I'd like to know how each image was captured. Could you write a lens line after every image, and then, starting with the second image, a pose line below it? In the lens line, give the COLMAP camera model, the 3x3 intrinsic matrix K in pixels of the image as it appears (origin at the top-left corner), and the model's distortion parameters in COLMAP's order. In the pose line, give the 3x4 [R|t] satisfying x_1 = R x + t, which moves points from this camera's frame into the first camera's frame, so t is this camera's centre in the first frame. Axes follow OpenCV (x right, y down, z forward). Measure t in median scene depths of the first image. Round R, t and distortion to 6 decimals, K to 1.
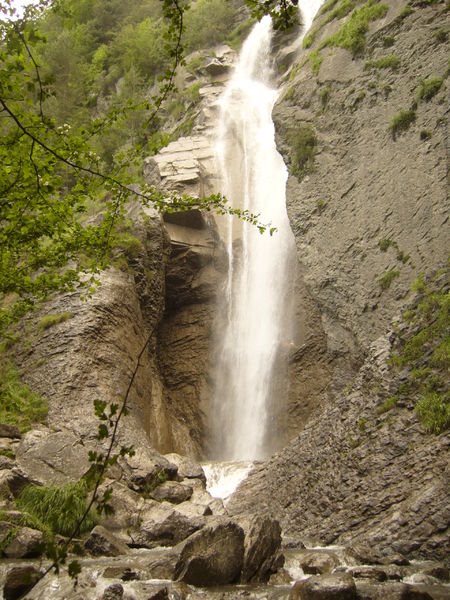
lens RADIAL K [[642.2, 0, 214.4], [0, 642.2, 301.2], [0, 0, 1]] dist [-0.074902, 0.049301]
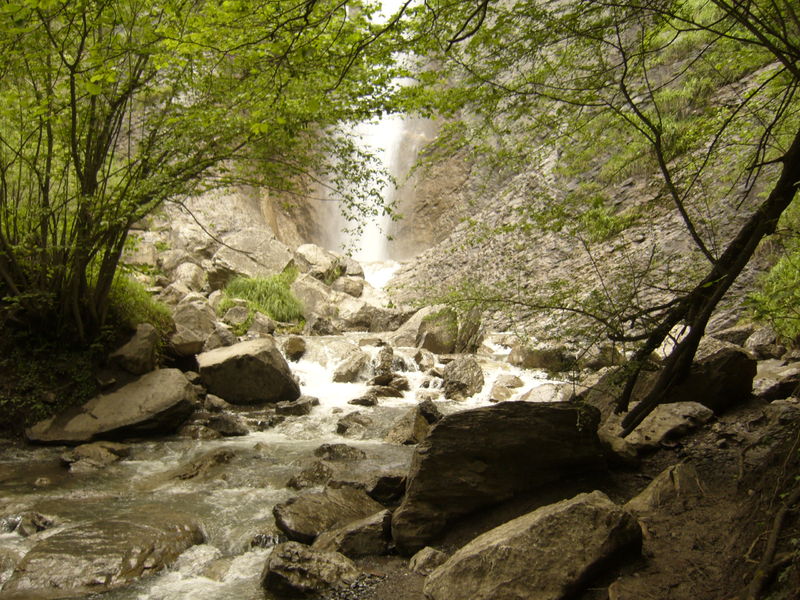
lens RADIAL K [[856.2, 0, 401.4], [0, 856.2, 322.7], [0, 0, 1]] dist [-0.074902, 0.049301]
pose [[0.981360, 0.014355, 0.191639, -0.211320], [-0.072414, 0.951326, 0.299560, -0.062937], [-0.178011, -0.307853, 0.934633, -0.299177]]
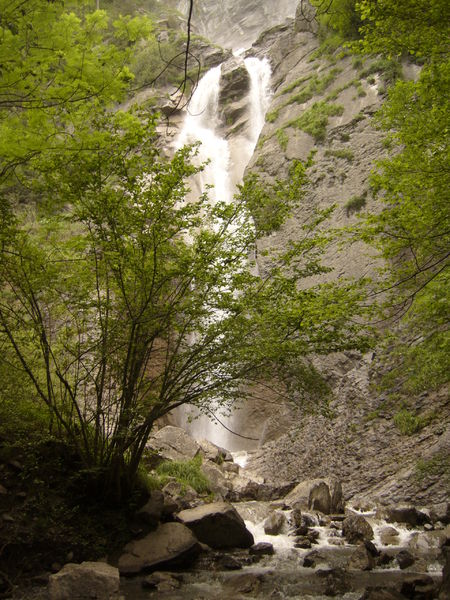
lens RADIAL K [[642.2, 0, 214.4], [0, 642.2, 301.2], [0, 0, 1]] dist [-0.074902, 0.049301]
pose [[0.971356, 0.081263, 0.223300, -0.390726], [-0.081912, 0.996619, -0.006372, -0.062570], [-0.223063, -0.012102, 0.974729, -0.357320]]
